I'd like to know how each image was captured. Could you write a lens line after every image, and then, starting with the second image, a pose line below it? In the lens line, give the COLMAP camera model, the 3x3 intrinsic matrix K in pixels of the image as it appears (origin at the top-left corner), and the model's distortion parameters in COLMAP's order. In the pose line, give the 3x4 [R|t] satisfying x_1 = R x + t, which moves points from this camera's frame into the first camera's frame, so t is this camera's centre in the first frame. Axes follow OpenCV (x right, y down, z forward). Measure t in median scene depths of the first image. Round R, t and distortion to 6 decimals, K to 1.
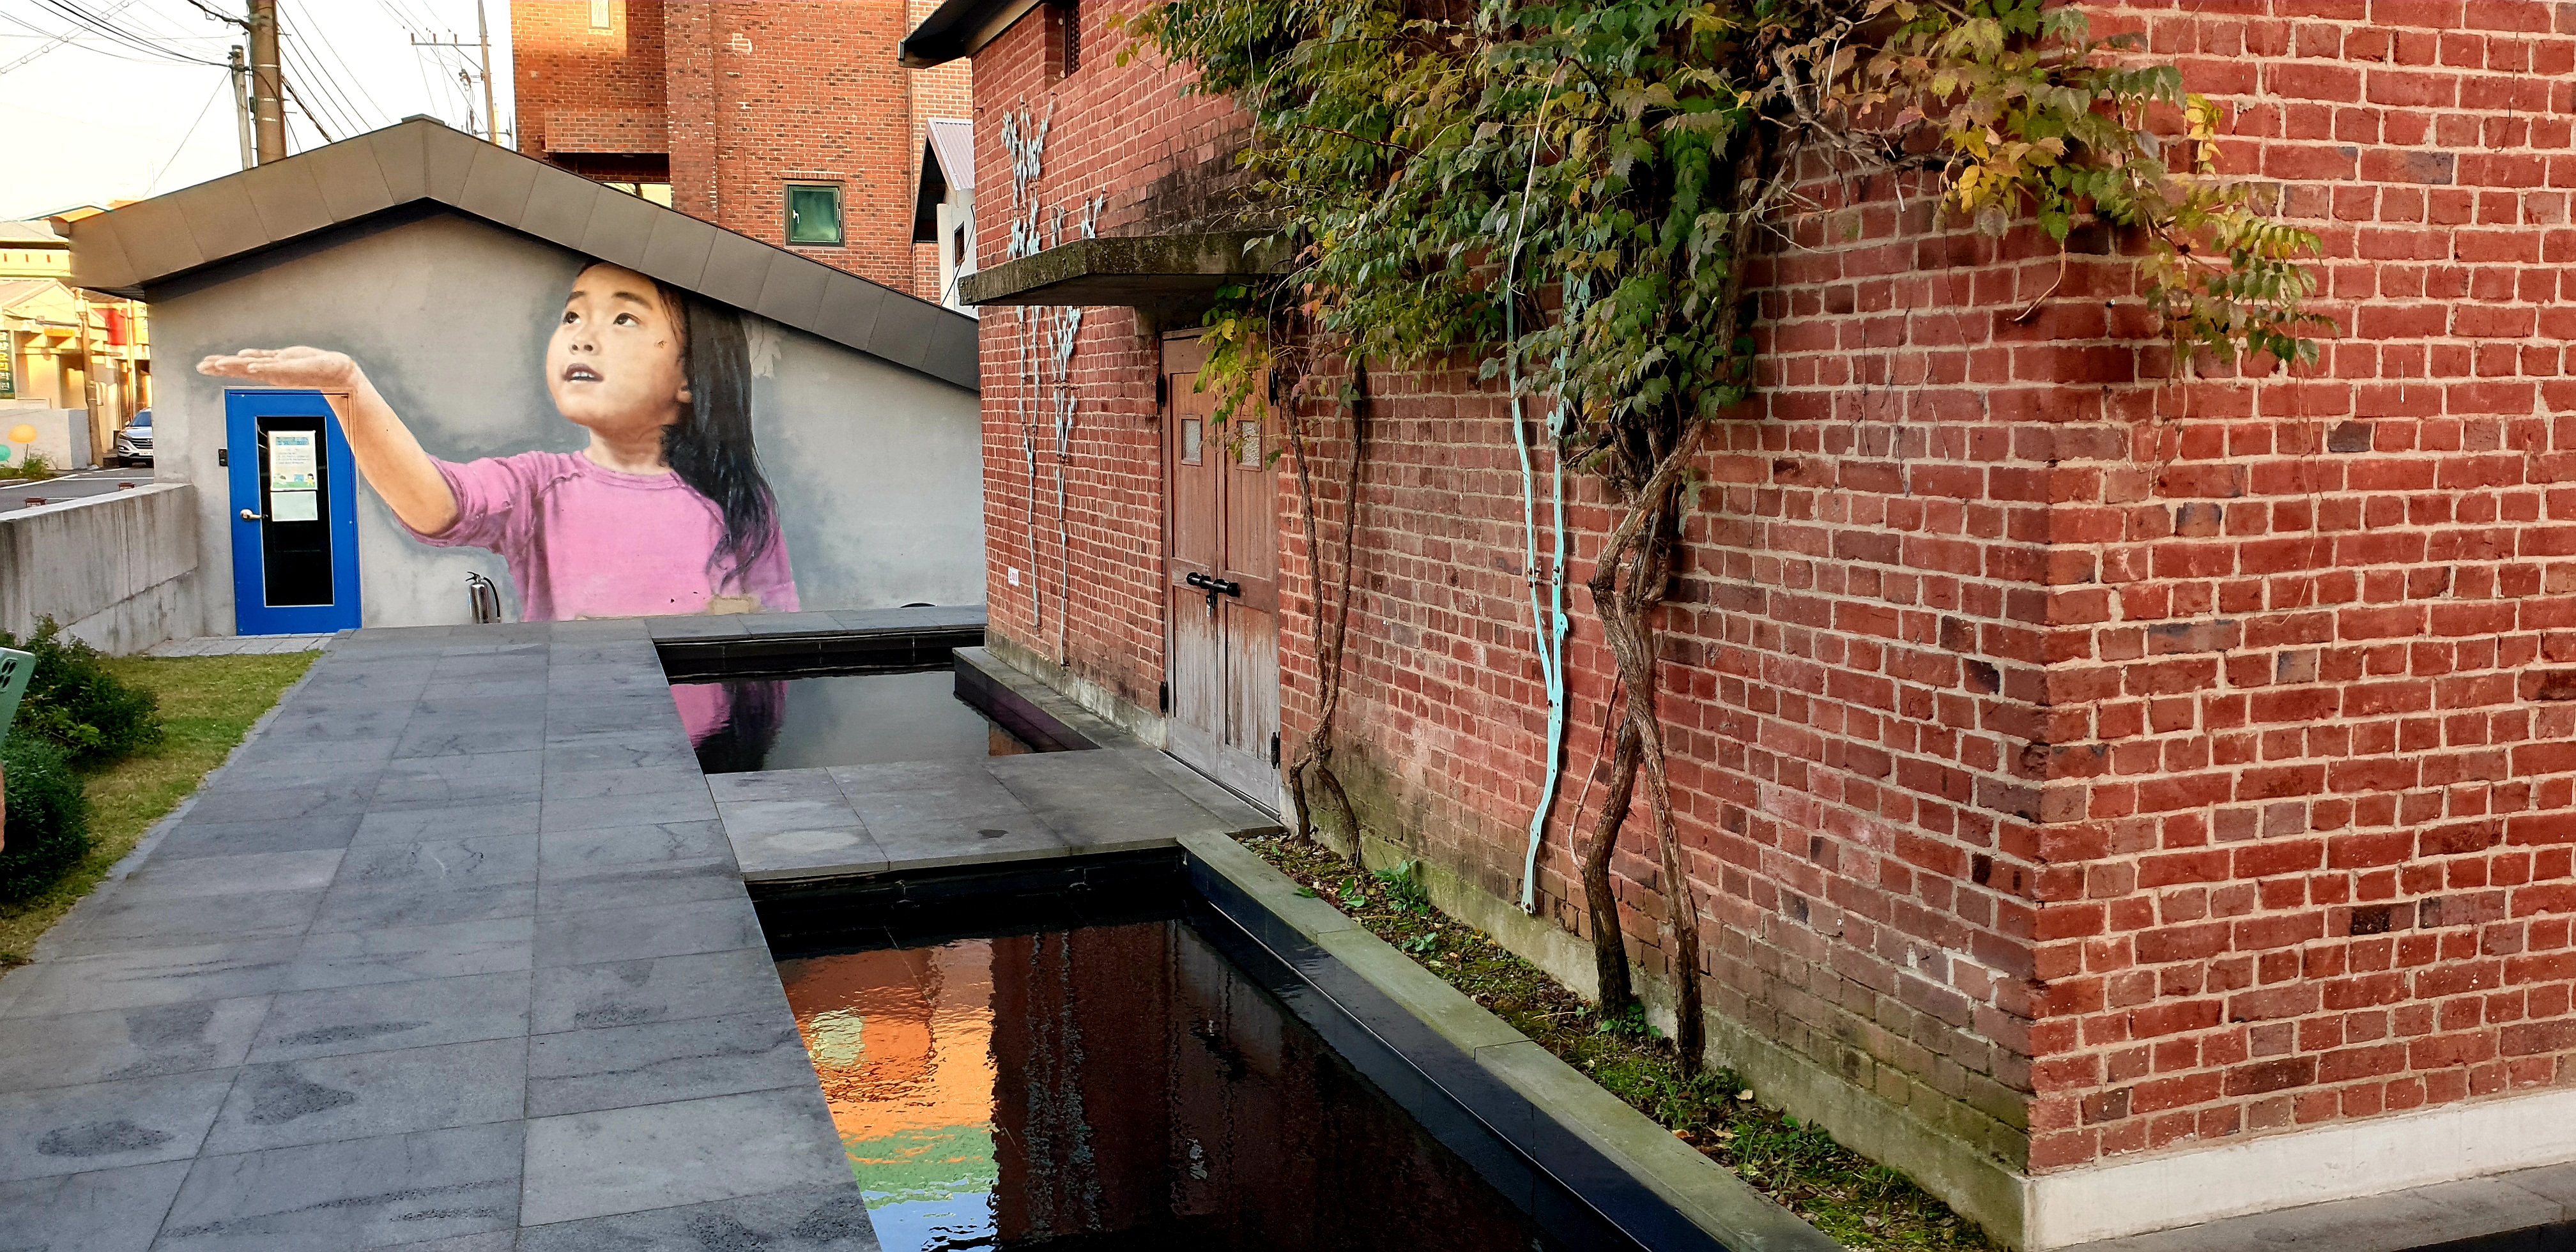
lens RADIAL K [[1972.6, 0, 1300.7], [0, 1972.6, 578.5], [0, 0, 1]] dist [0.092180, -0.145294]
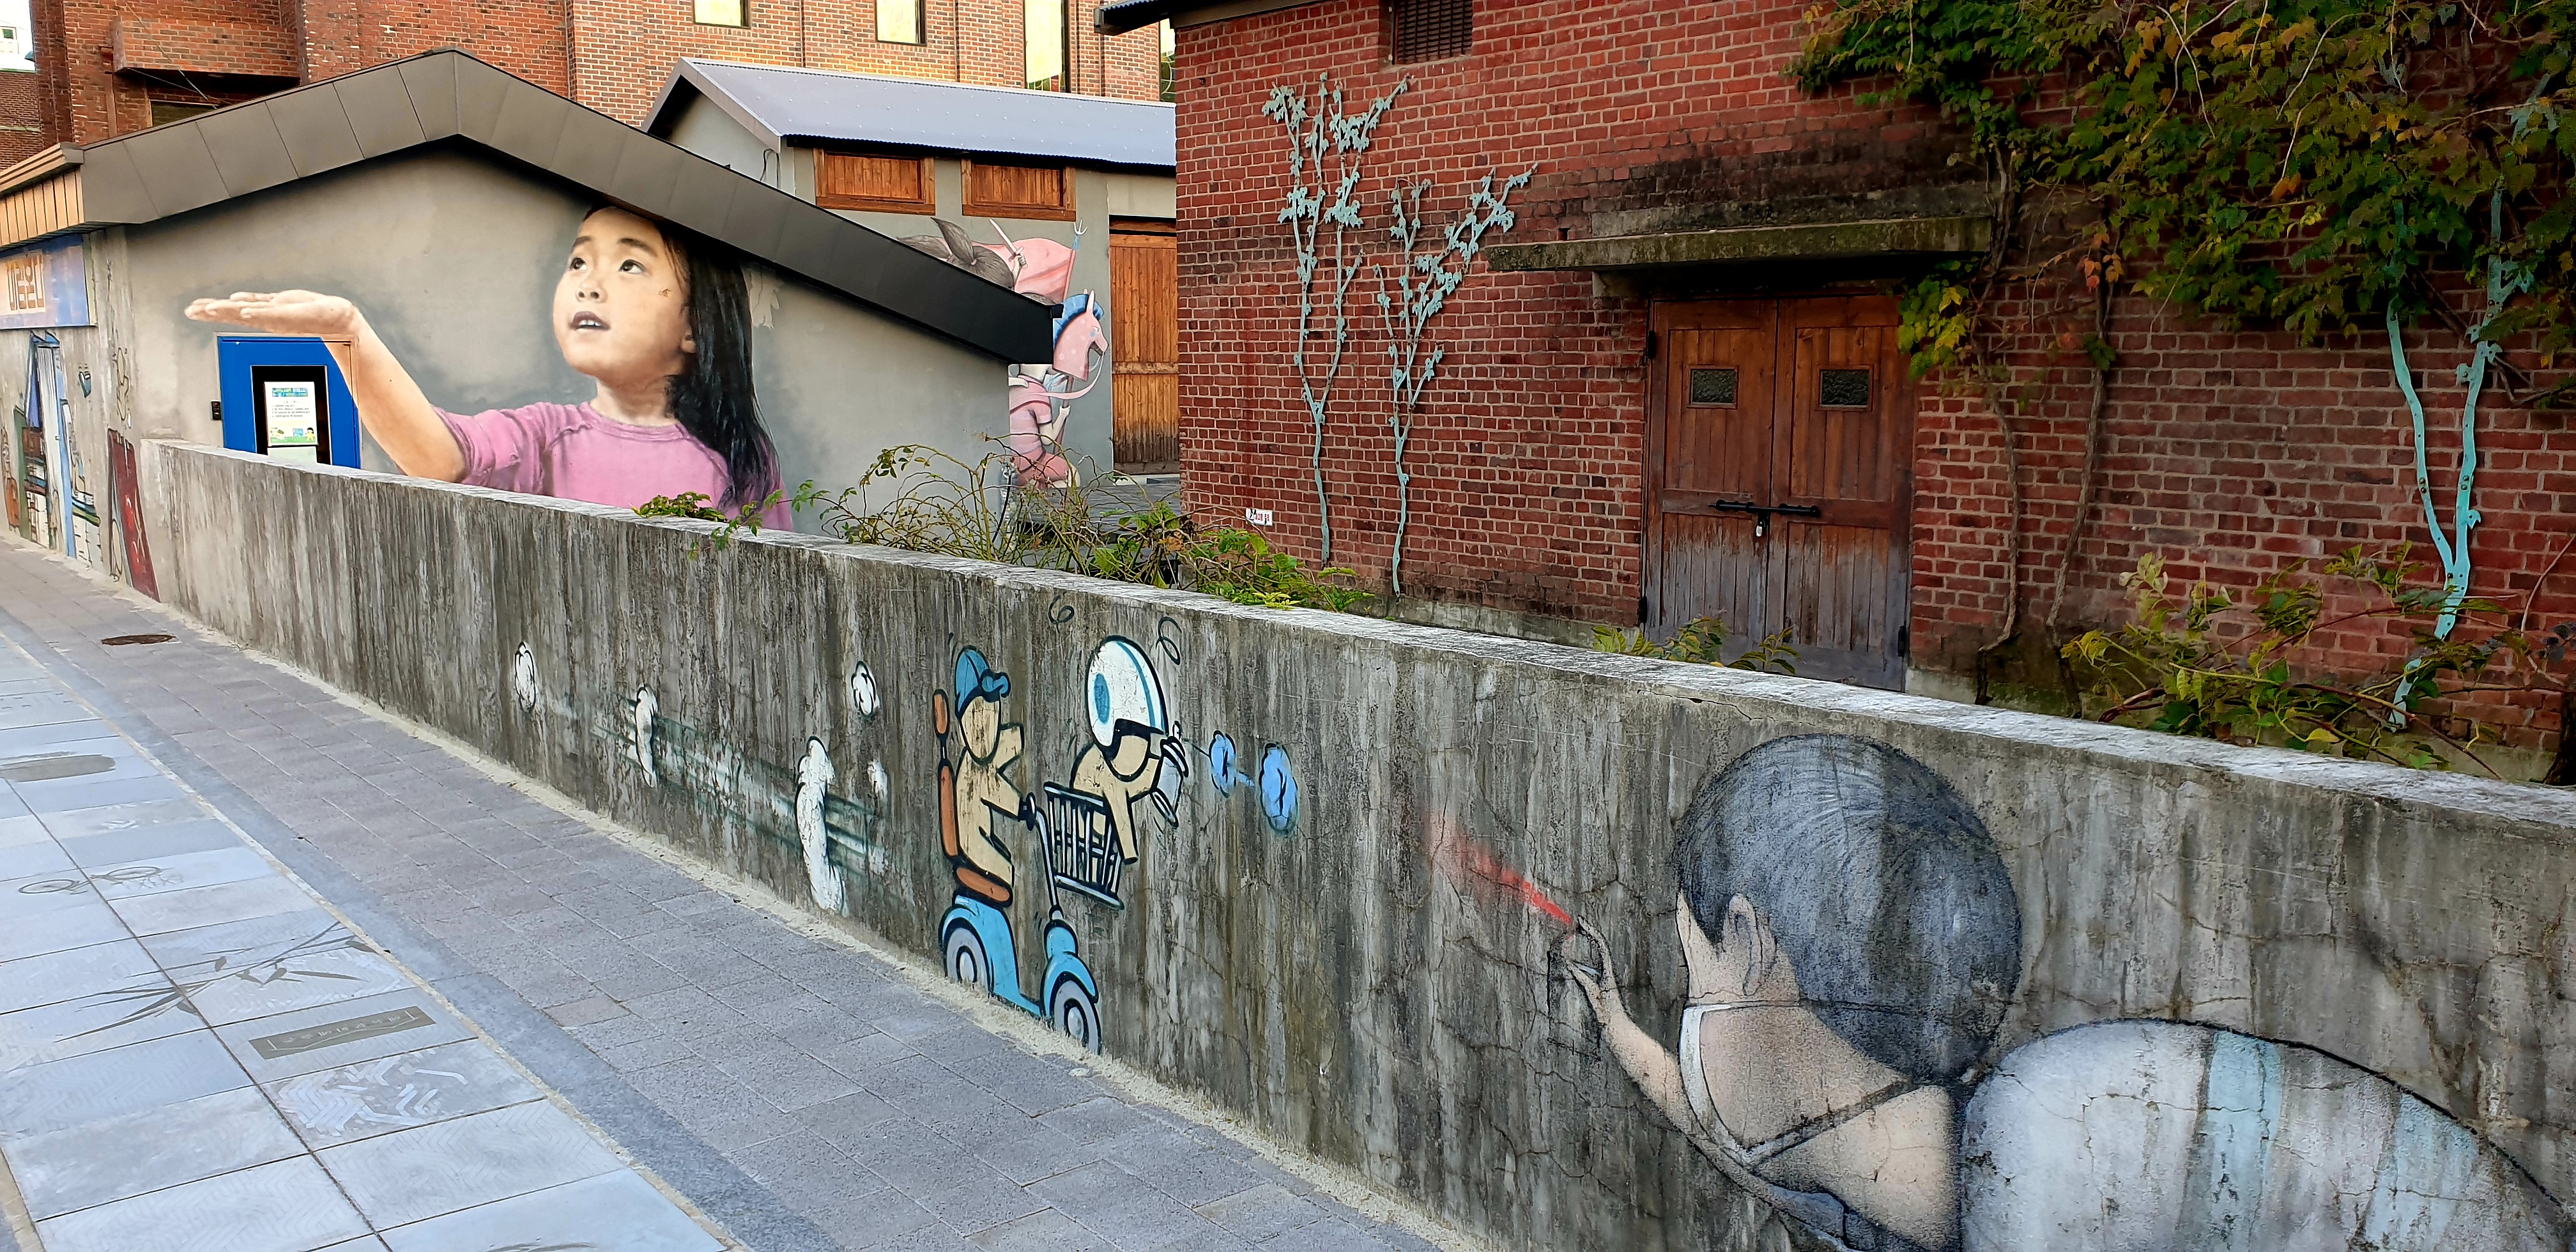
lens RADIAL K [[1972.6, 0, 1300.7], [0, 1972.6, 578.5], [0, 0, 1]] dist [0.092180, -0.145294]
pose [[0.952193, -0.031164, 0.303903, -0.337799], [0.023605, 0.999315, 0.028518, 0.002042], [-0.304583, -0.019981, 0.952276, -0.027383]]
